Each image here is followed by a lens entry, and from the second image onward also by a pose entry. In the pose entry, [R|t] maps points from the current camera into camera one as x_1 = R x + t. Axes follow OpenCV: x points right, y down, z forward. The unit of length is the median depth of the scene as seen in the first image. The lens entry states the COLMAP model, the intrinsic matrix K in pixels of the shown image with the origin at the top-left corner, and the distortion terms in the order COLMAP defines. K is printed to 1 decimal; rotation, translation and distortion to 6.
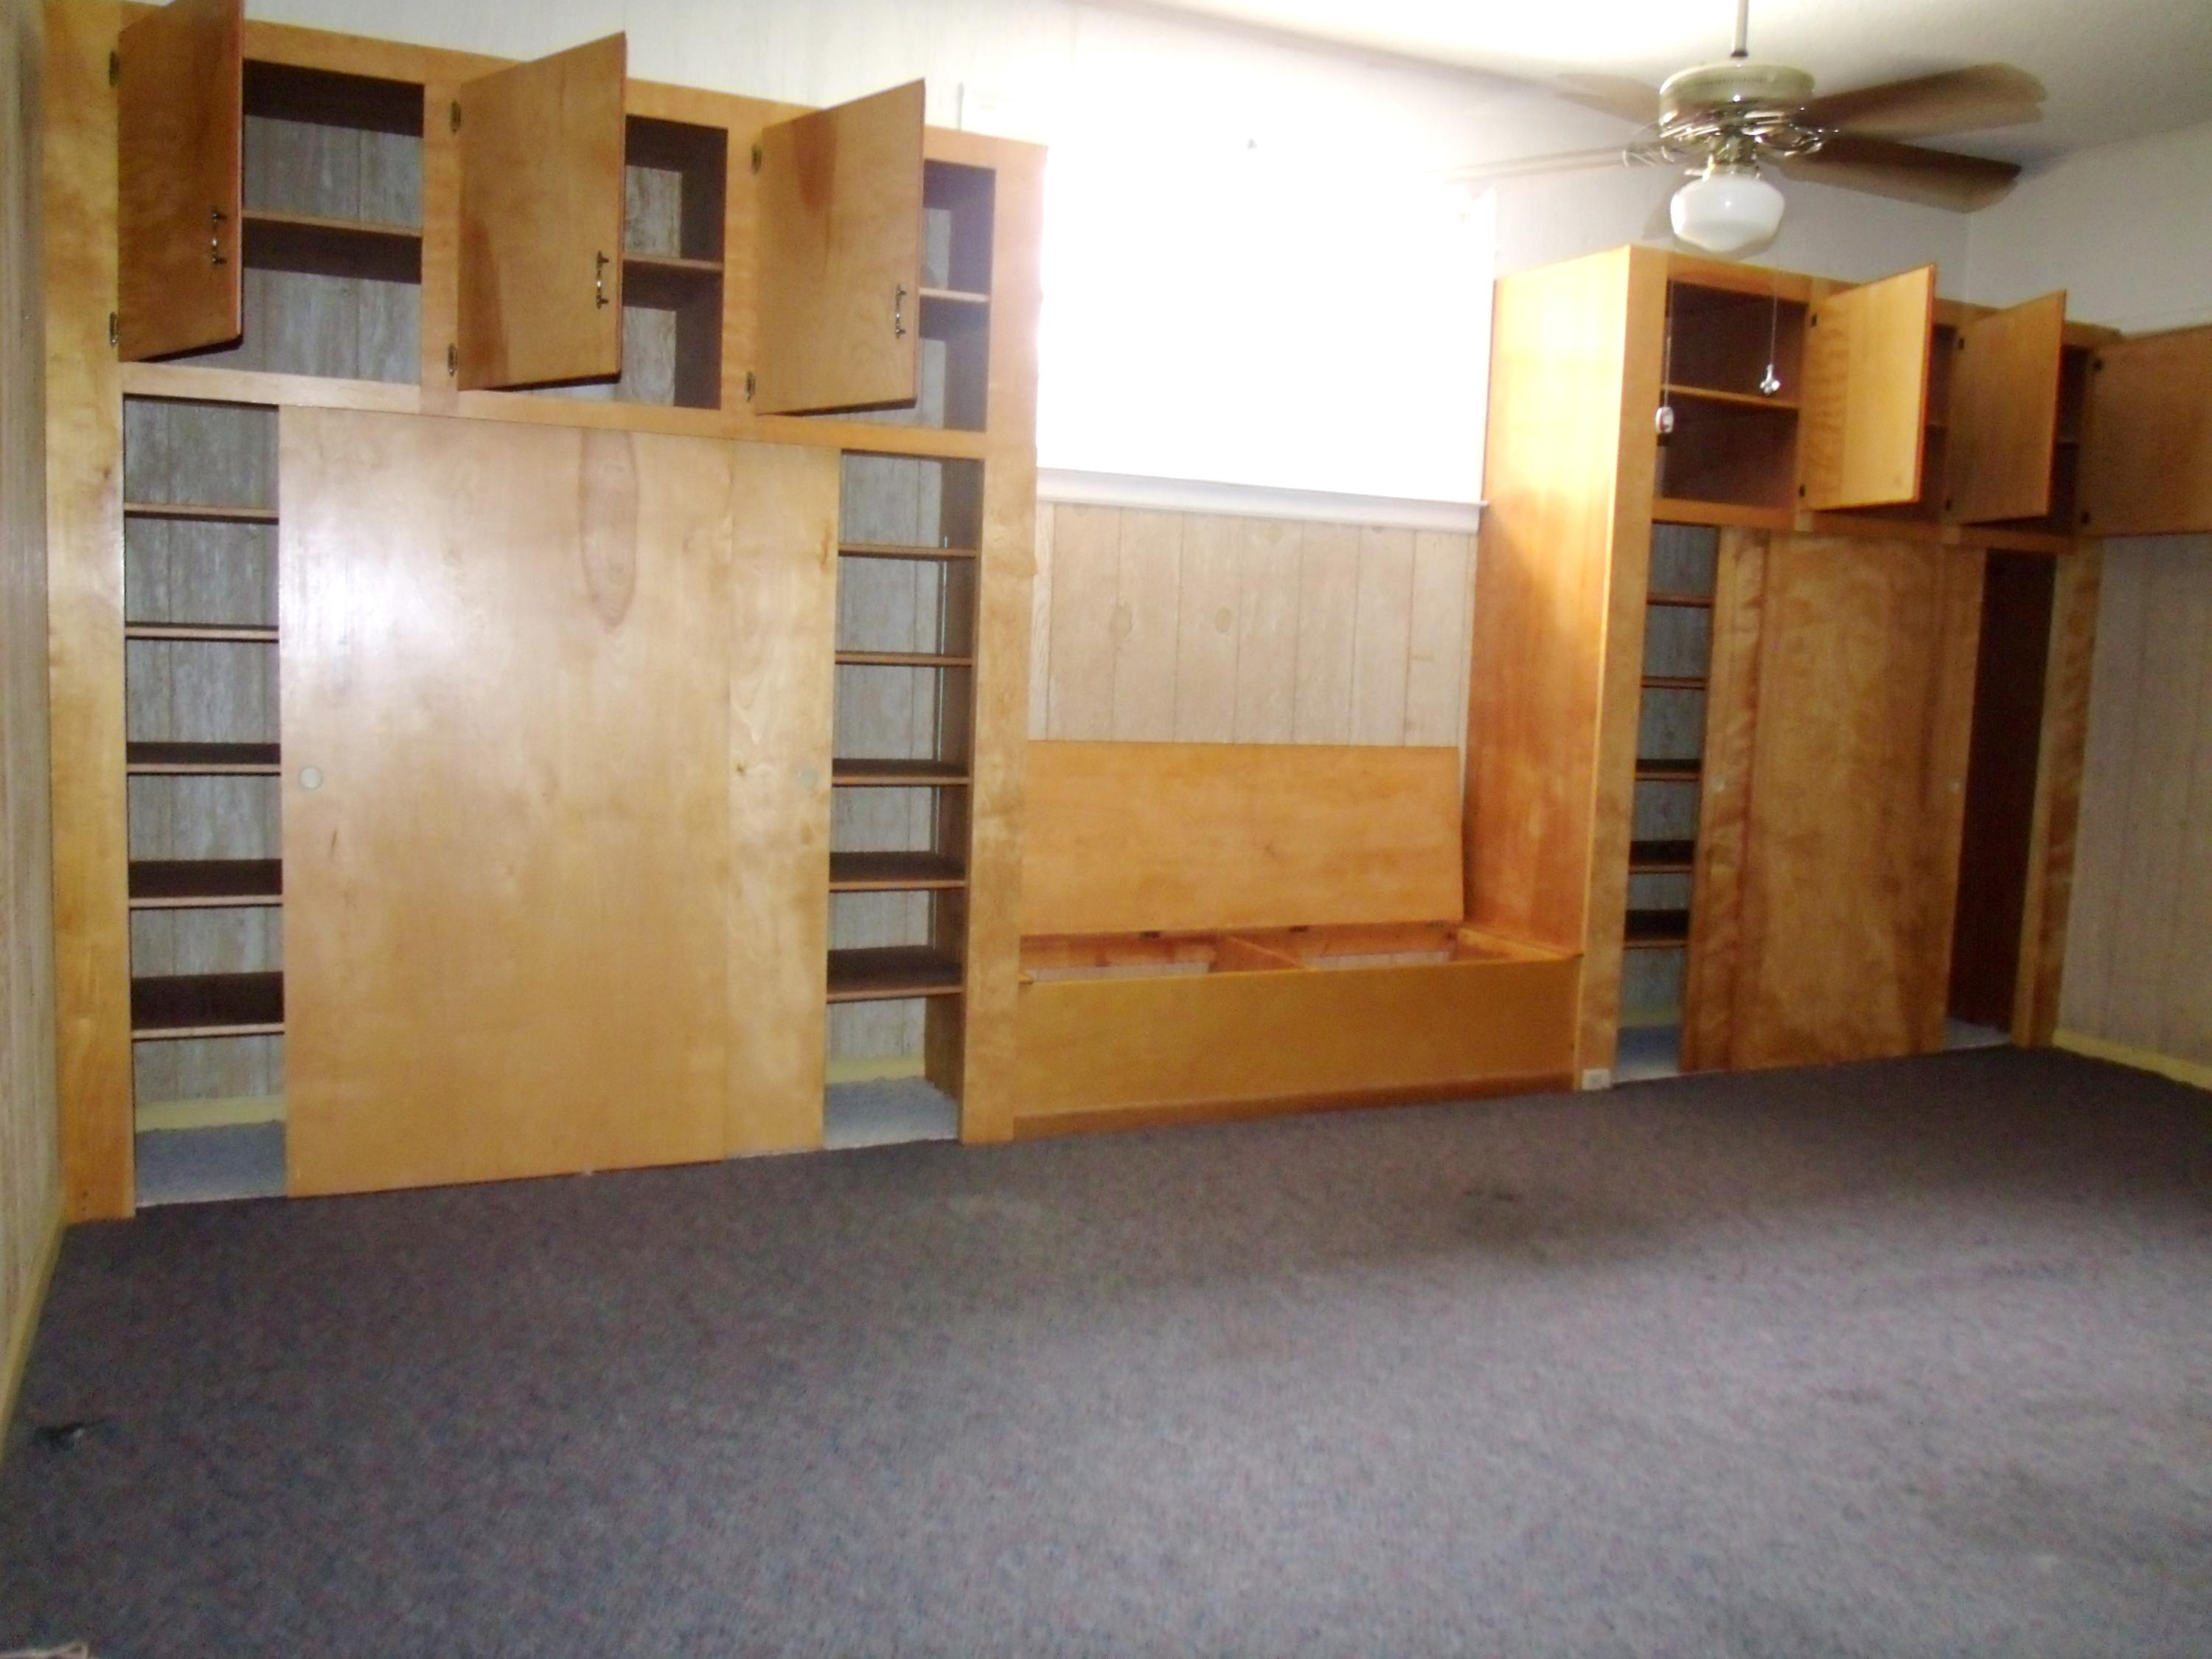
lens RADIAL K [[1740.6, 0, 1092.2], [0, 1740.6, 811.5], [0, 0, 1]] dist [-0.041450, 0.011600]
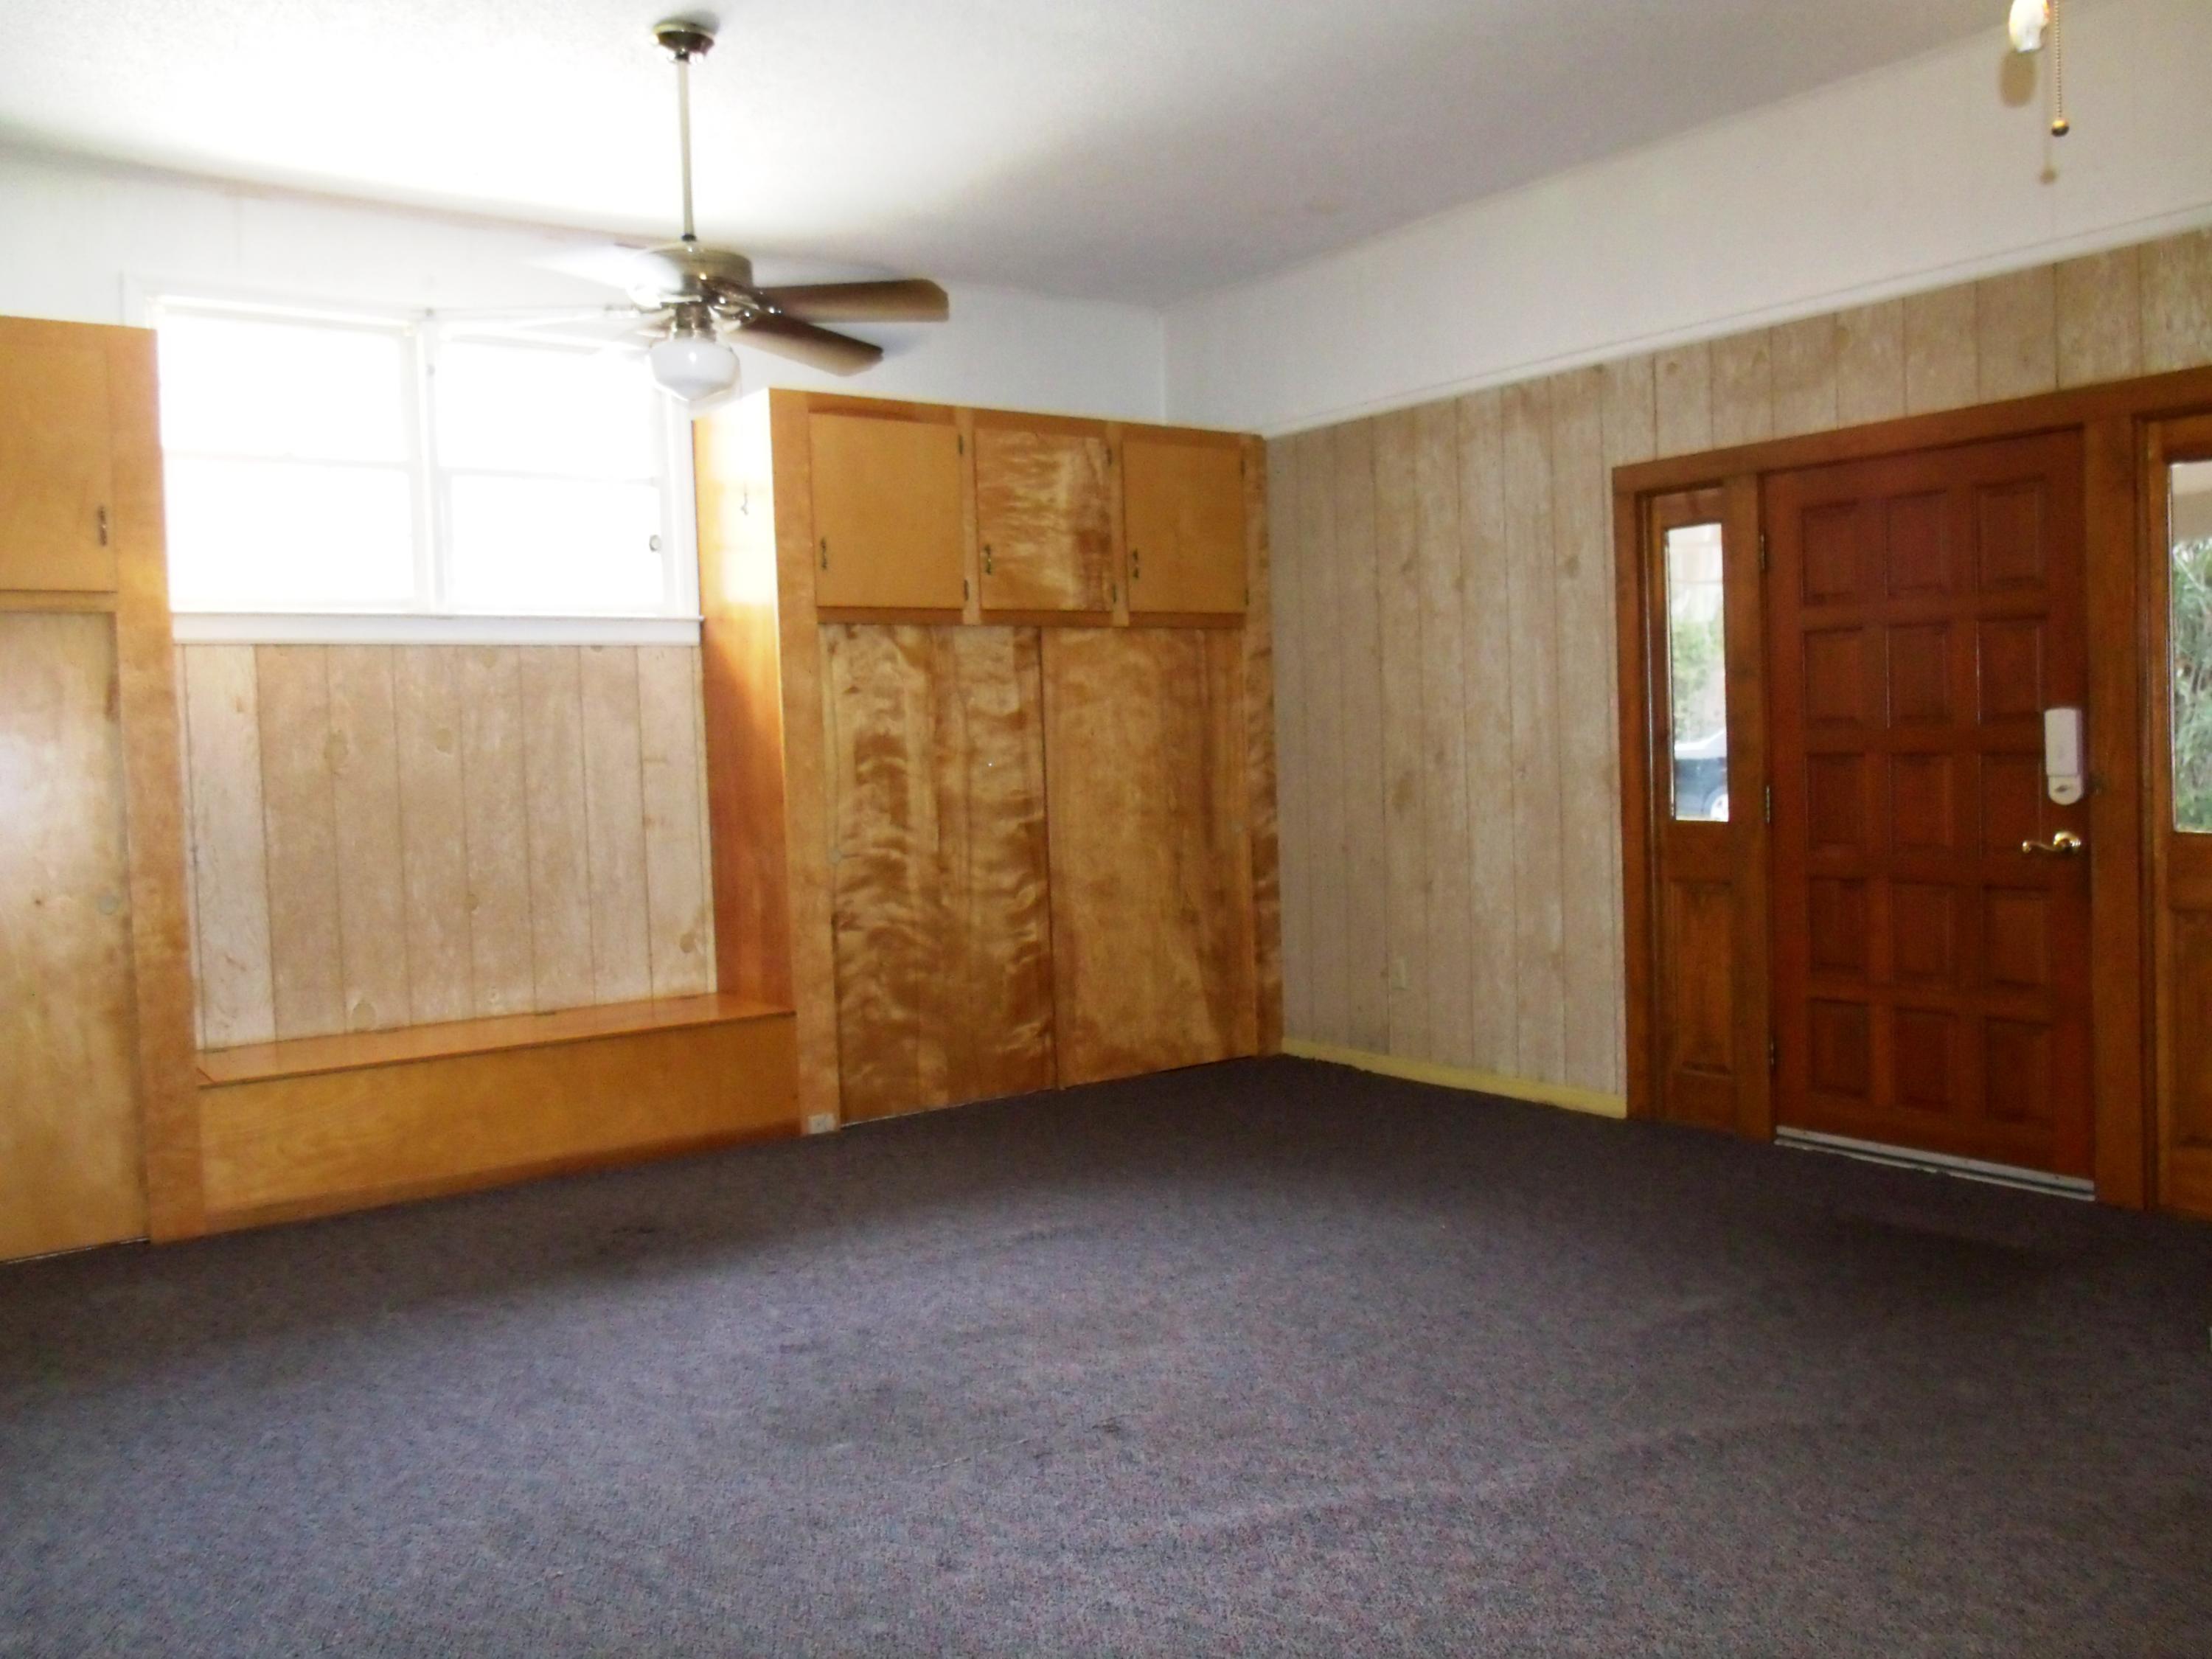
lens RADIAL K [[1740.6, 0, 1092.2], [0, 1740.6, 811.5], [0, 0, 1]] dist [-0.041450, 0.011600]
pose [[0.977333, -0.083636, 0.194486, 0.317389], [0.096390, 0.993707, -0.057051, 0.043818], [-0.188491, 0.074504, 0.979245, -0.168970]]
